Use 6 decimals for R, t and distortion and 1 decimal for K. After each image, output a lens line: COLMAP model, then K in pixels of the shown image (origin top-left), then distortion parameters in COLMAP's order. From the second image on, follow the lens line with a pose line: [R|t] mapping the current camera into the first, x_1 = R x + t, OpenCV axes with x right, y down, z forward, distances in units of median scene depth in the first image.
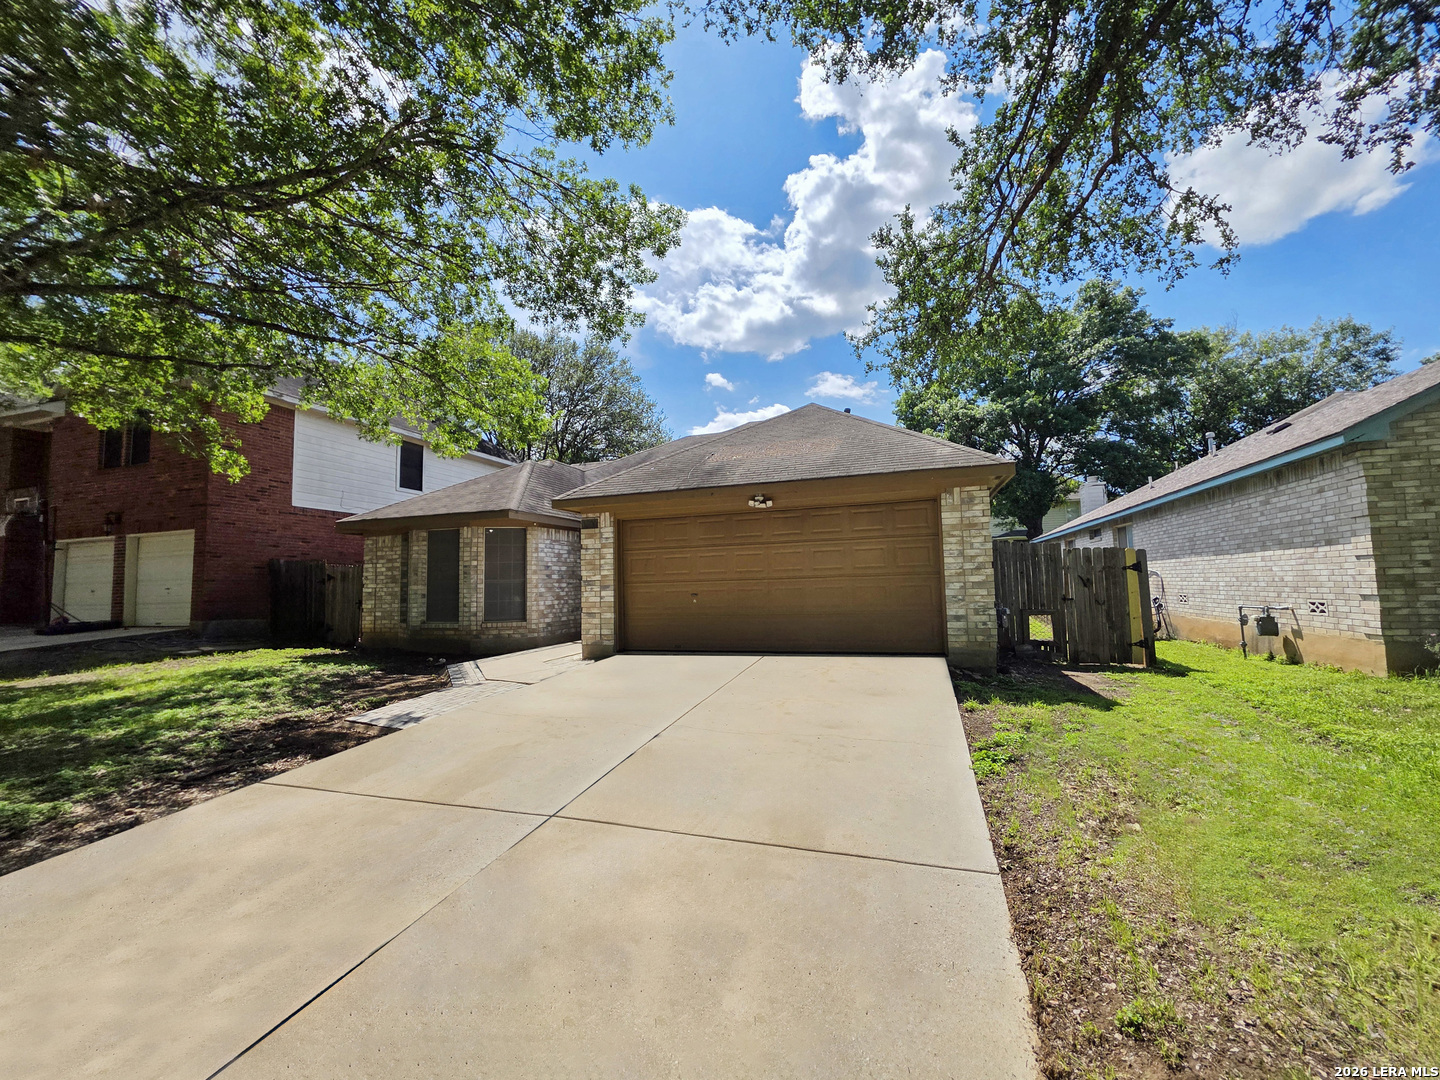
lens RADIAL K [[583.4, 0, 721.7], [0, 583.4, 539.9], [0, 0, 1]] dist [0.002473, 0.000076]
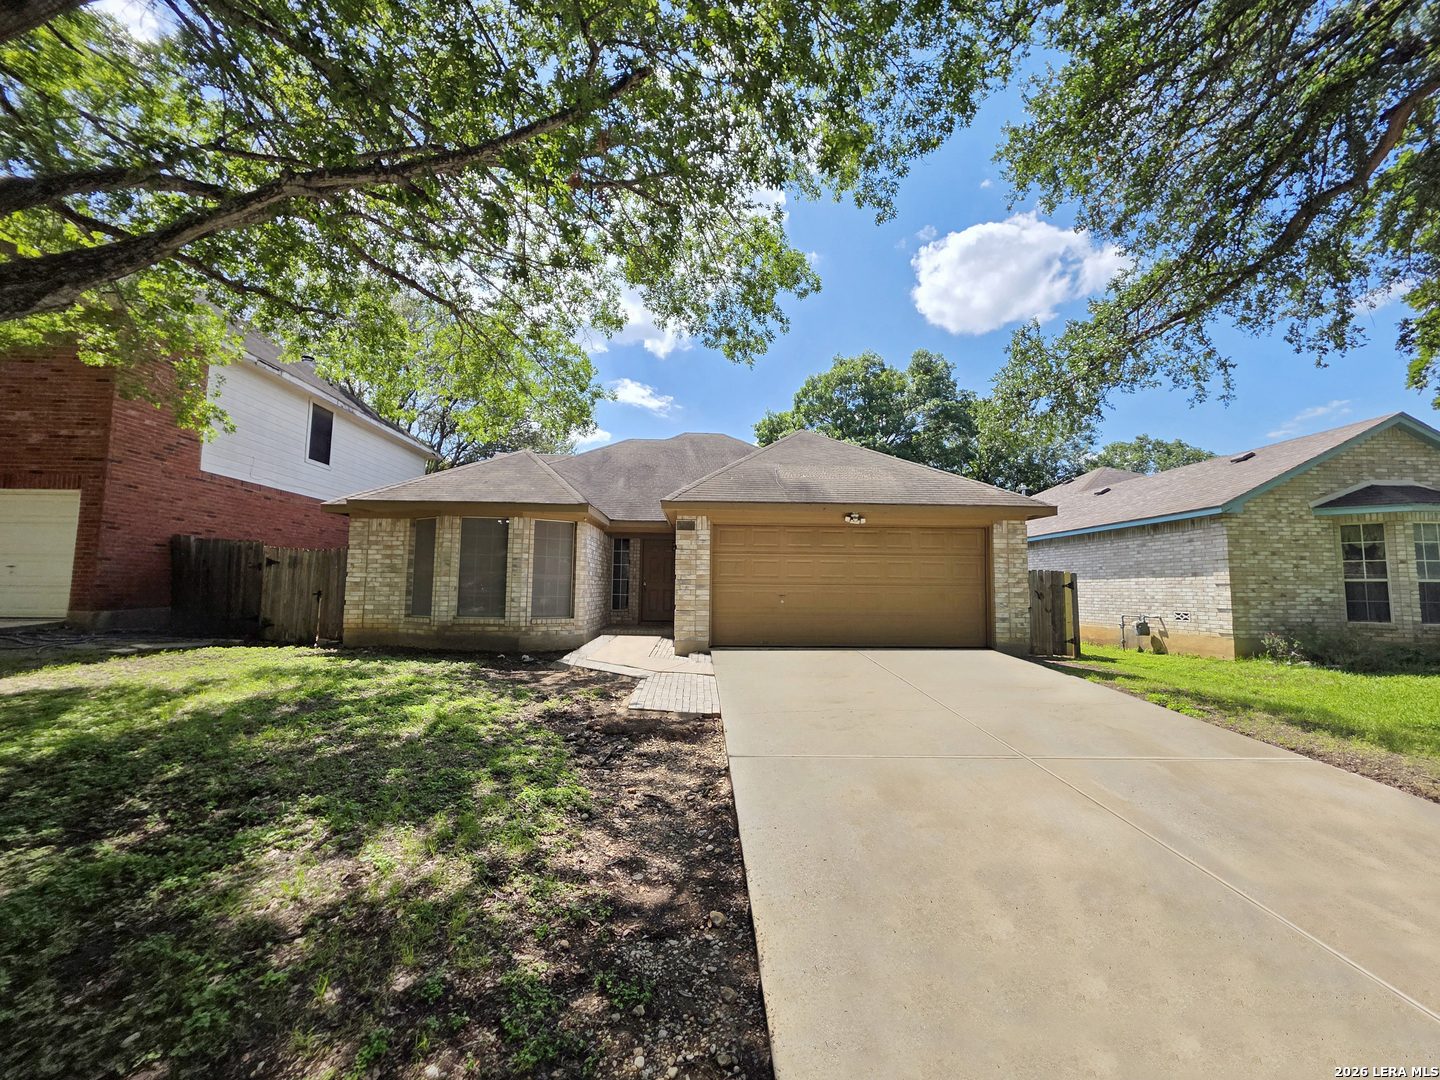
lens RADIAL K [[583.4, 0, 721.8], [0, 583.4, 539.4], [0, 0, 1]] dist [0.002473, 0.000076]
pose [[0.933918, 0.063983, 0.351715, -0.548774], [-0.060448, 0.997950, -0.021035, 0.015928], [-0.352340, -0.001615, 0.935871, -0.005213]]
